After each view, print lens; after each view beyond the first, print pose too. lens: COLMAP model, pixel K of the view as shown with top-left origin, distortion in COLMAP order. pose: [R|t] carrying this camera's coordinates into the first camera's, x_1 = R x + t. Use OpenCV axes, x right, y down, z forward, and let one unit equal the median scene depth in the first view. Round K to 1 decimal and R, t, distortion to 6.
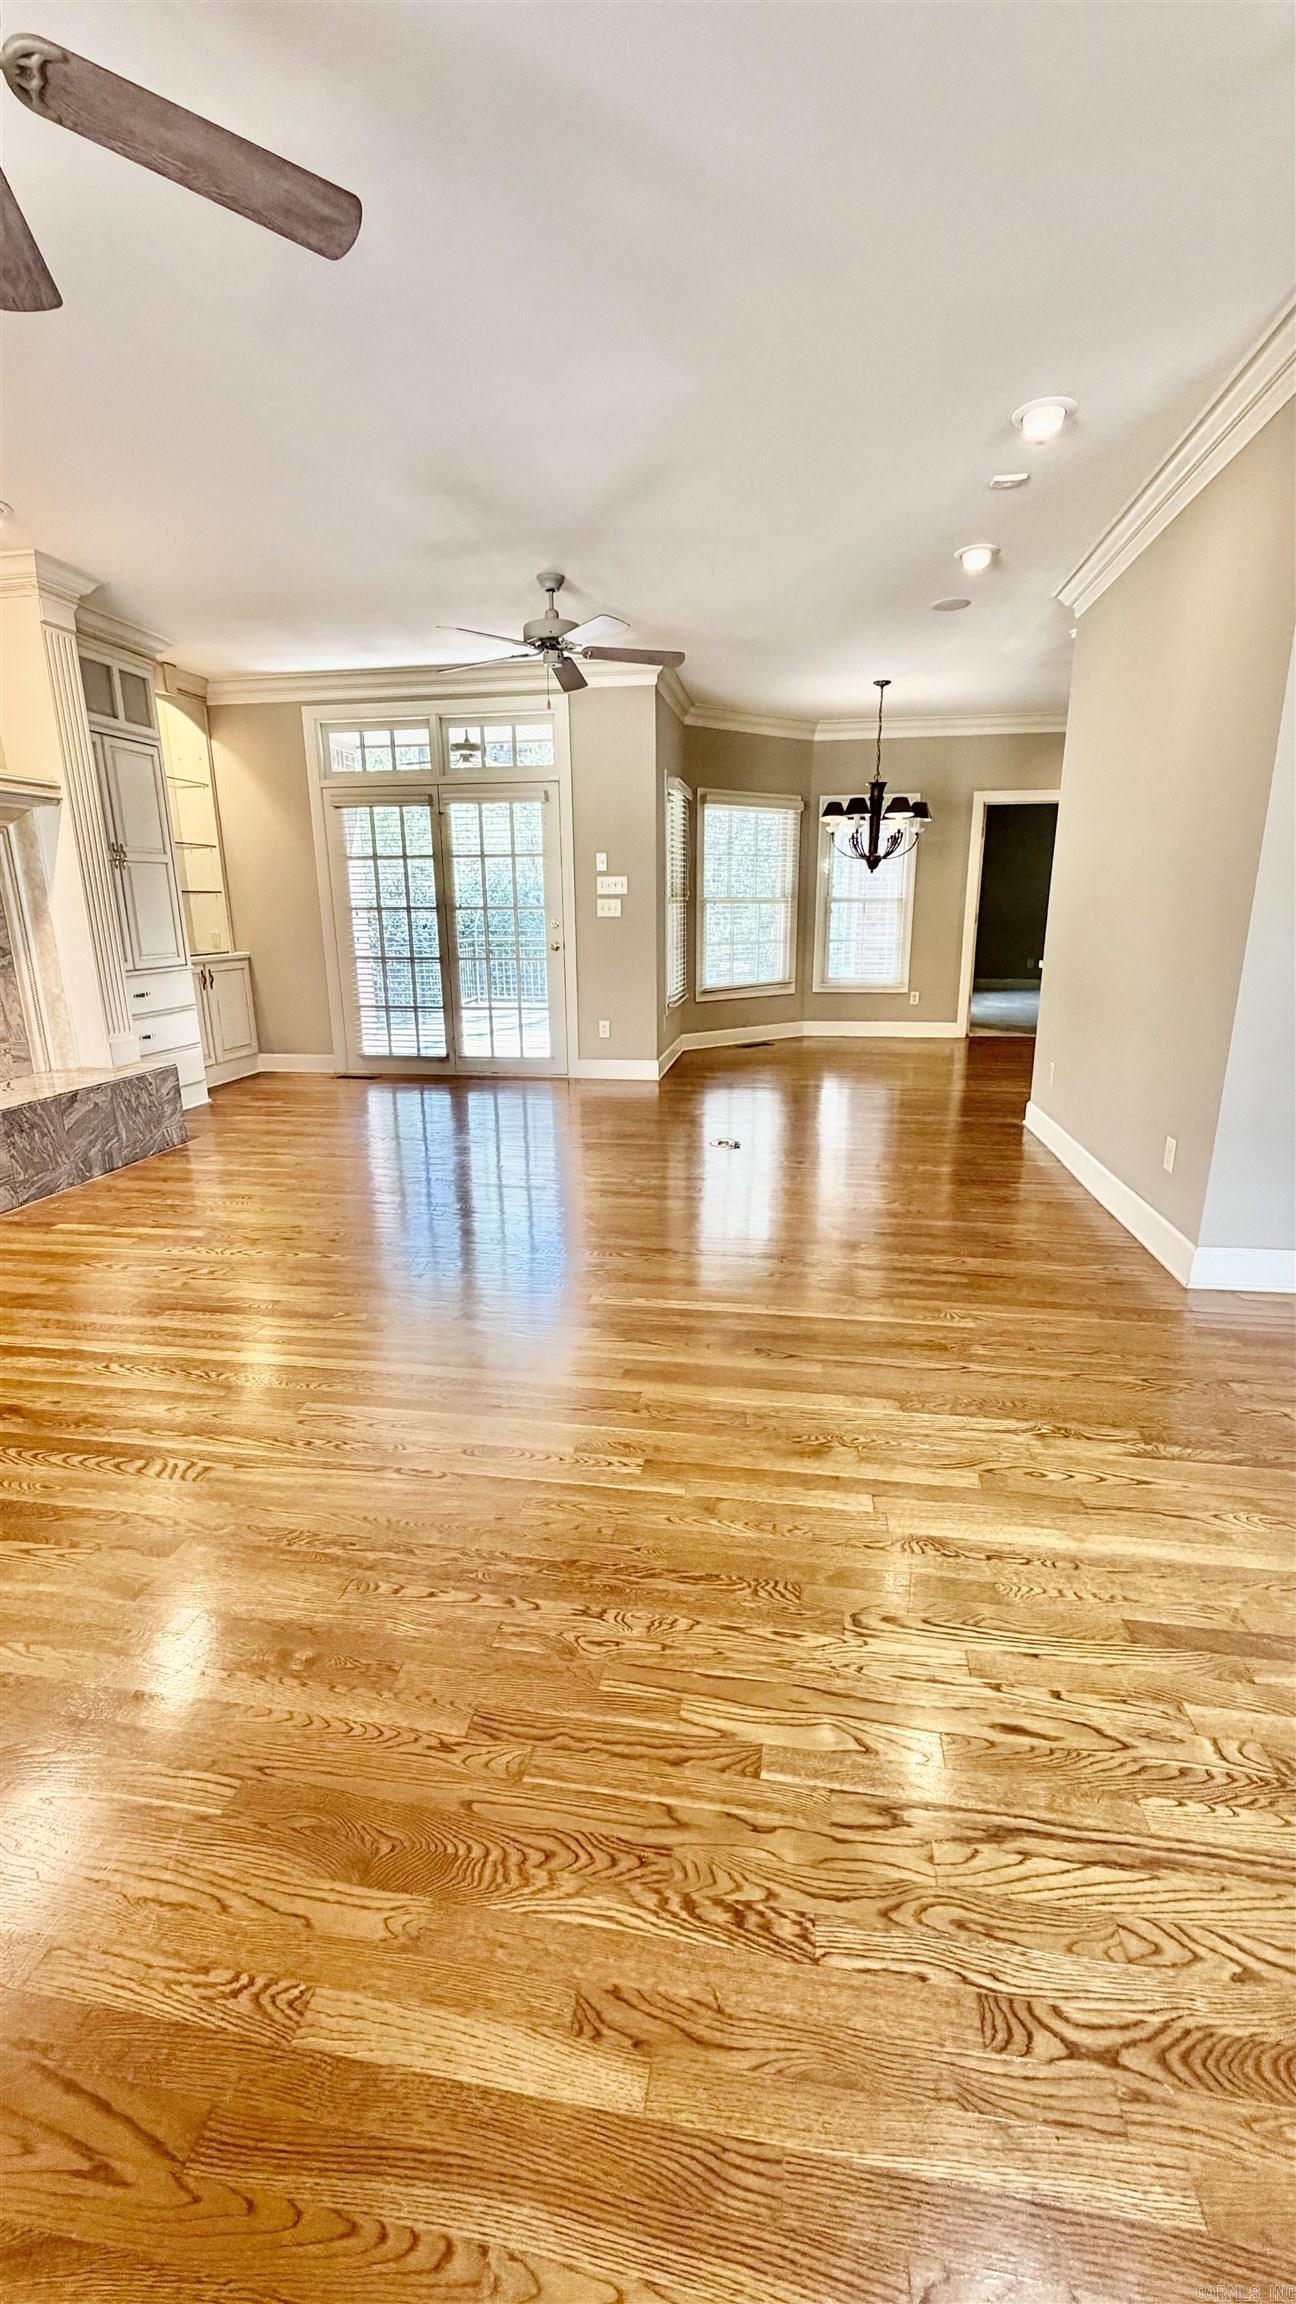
lens RADIAL K [[918.4, 0, 647.6], [0, 918.4, 1145.8], [0, 0, 1]] dist [-0.001537, 0.000237]
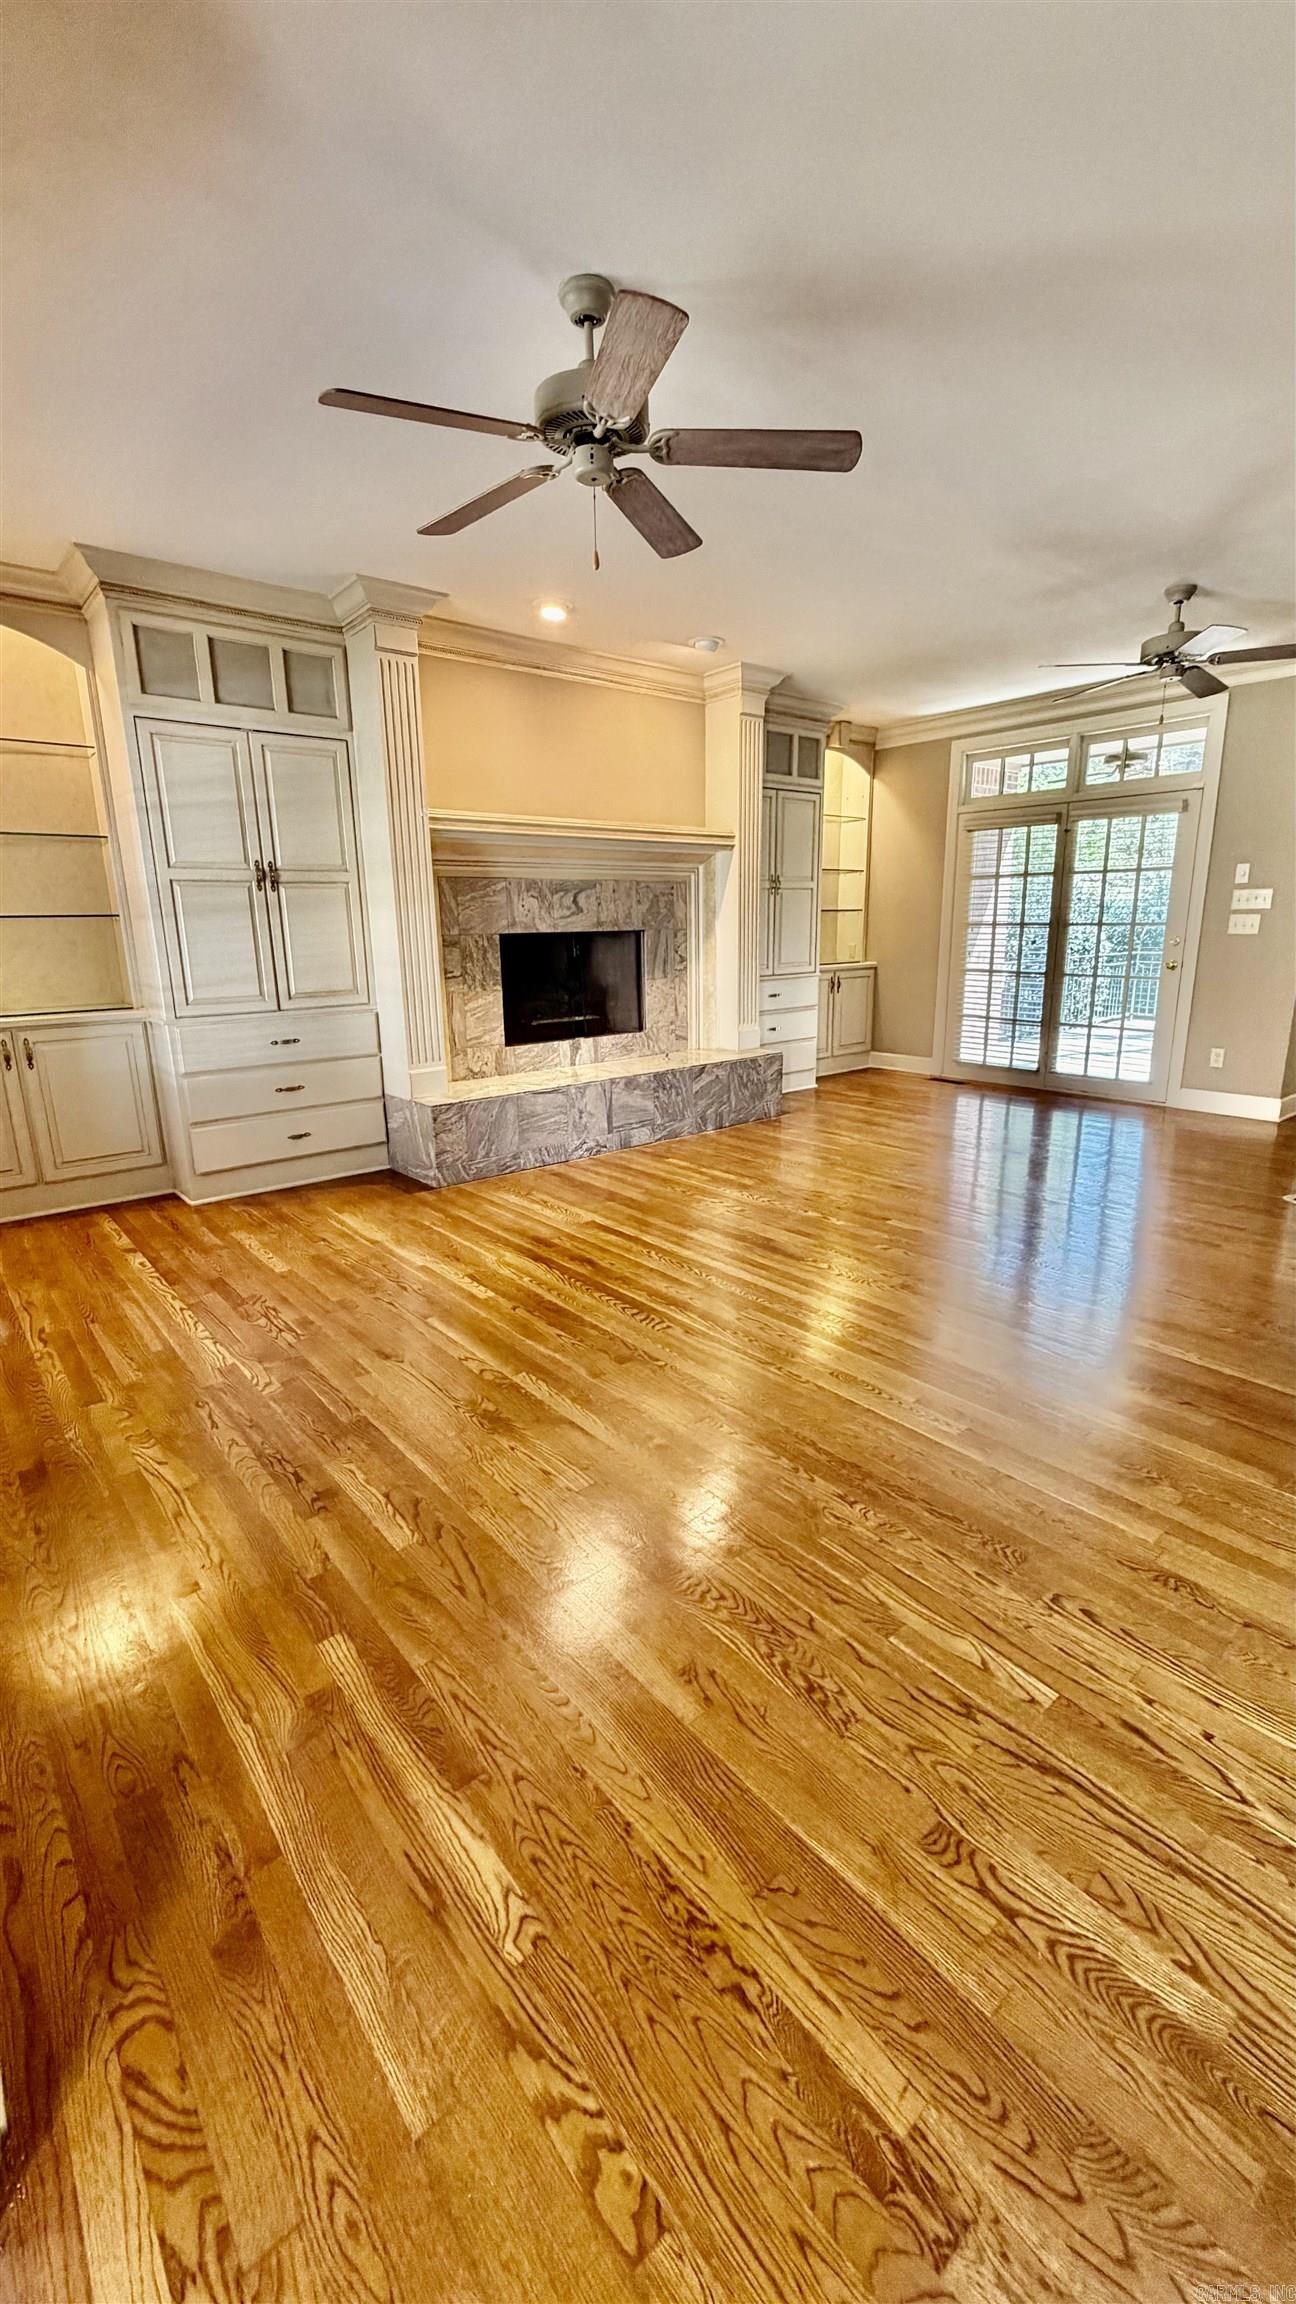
lens RADIAL K [[918.4, 0, 645.5], [0, 918.4, 1149.2], [0, 0, 1]] dist [-0.001537, 0.000237]
pose [[0.753140, 0.156658, -0.638935, 0.454391], [-0.158419, 0.985840, 0.054979, 0.003778], [0.638501, 0.059813, 0.767293, -0.180099]]
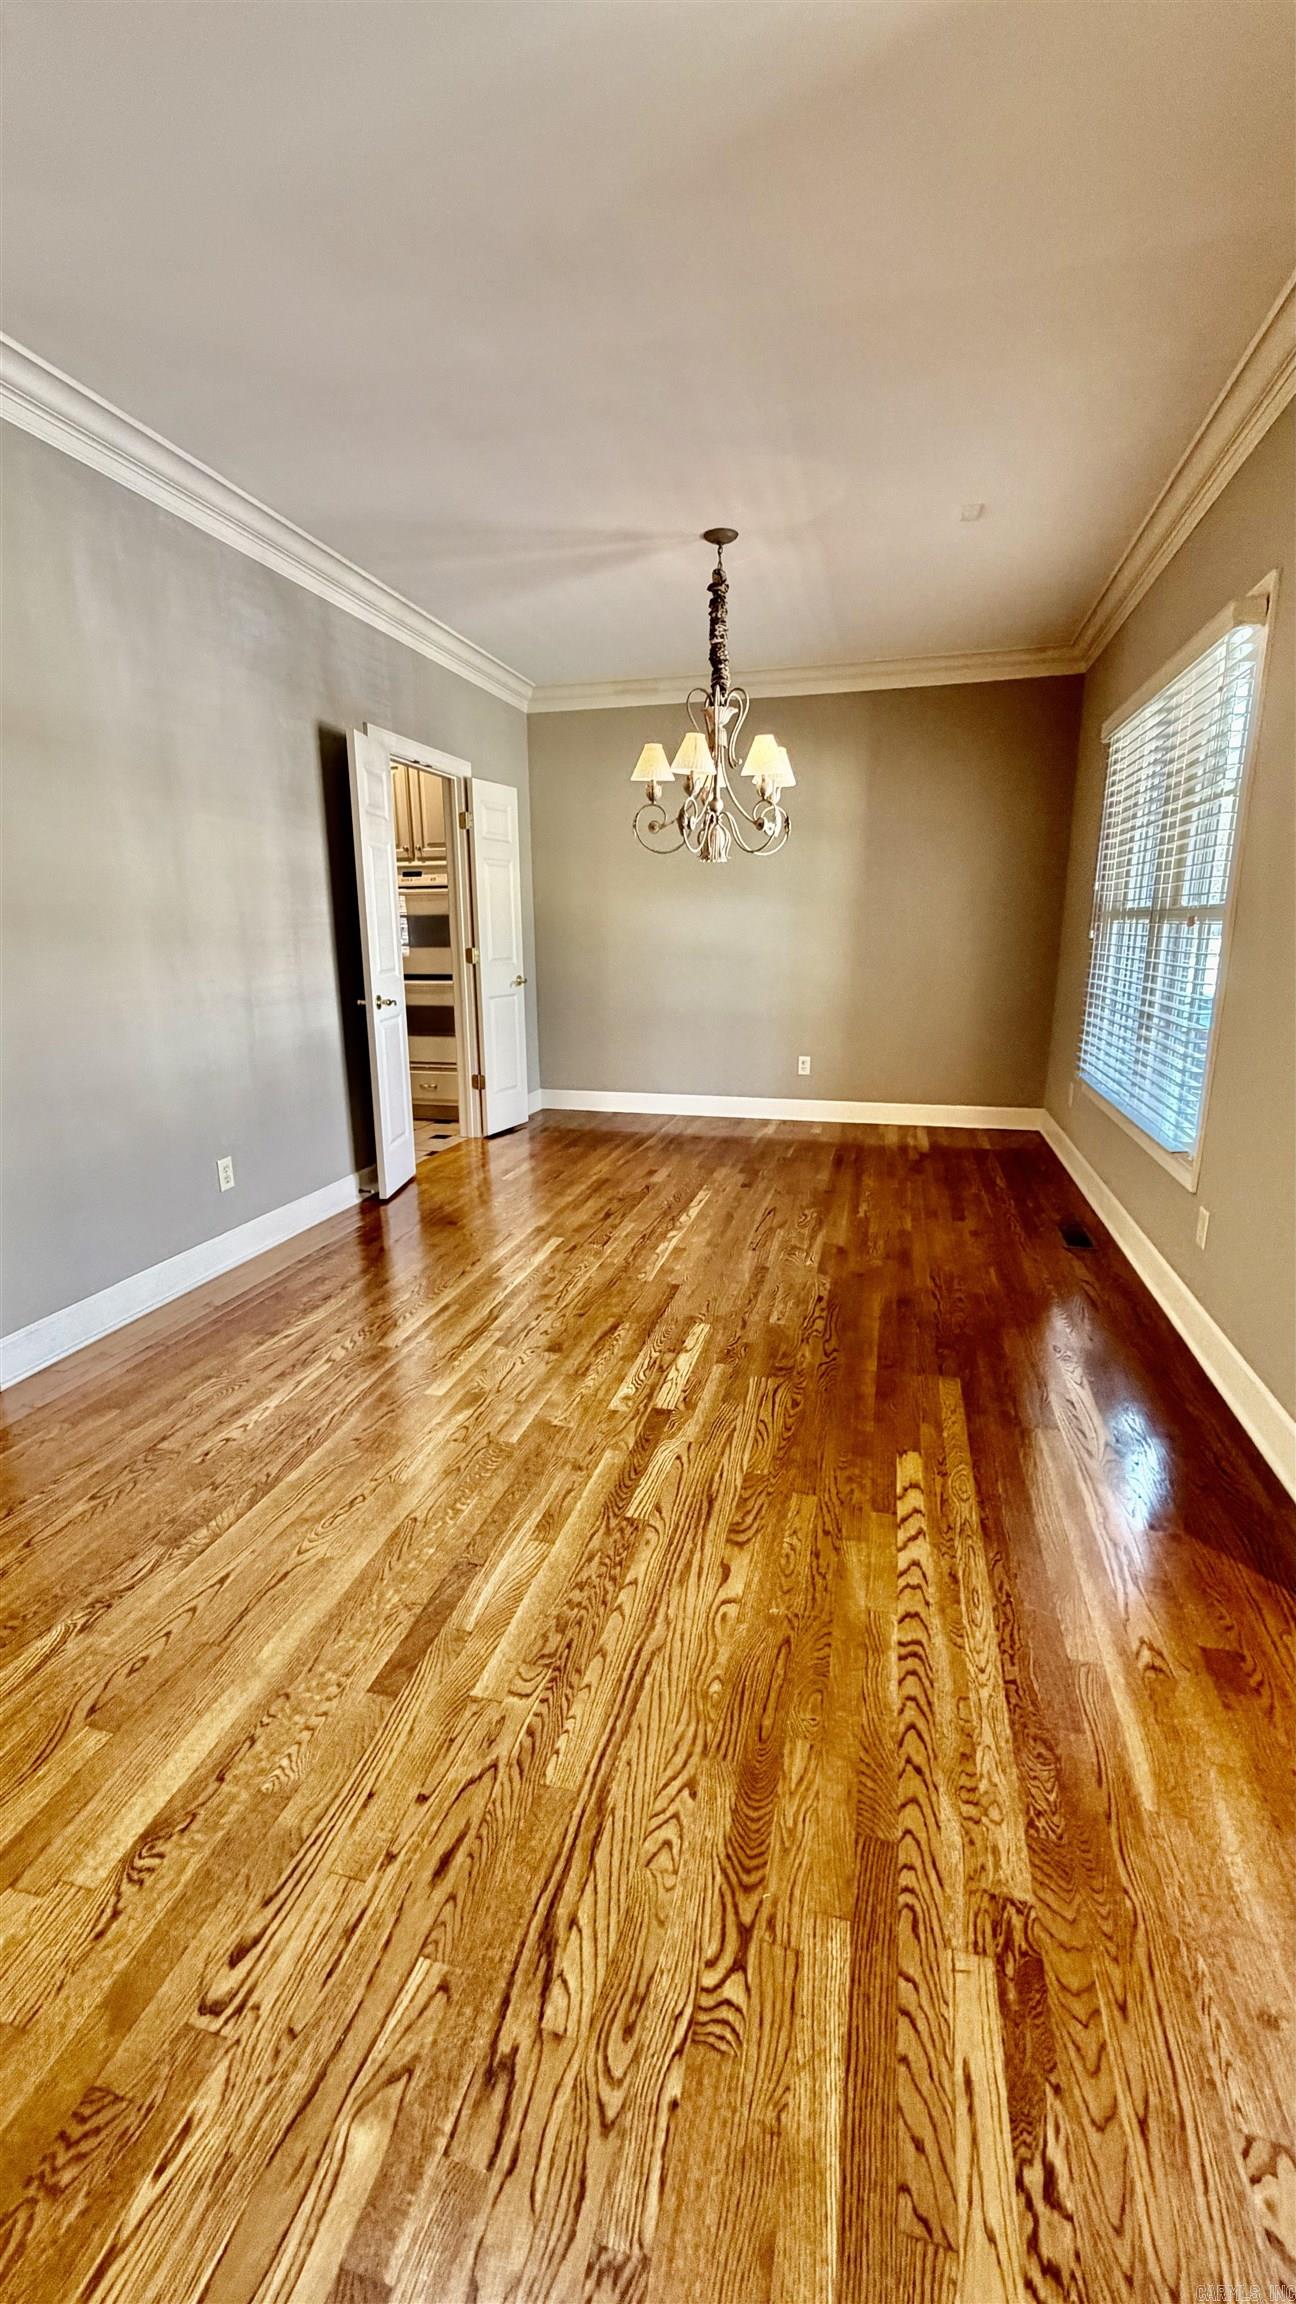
lens RADIAL K [[918.4, 0, 658.9], [0, 918.4, 1140.7], [0, 0, 1]] dist [-0.001537, 0.000237]
pose [[0.085825, -0.216930, 0.972407, -0.250370], [0.259045, 0.947300, 0.188465, -0.122793], [-0.962045, 0.235722, 0.137496, 0.423728]]
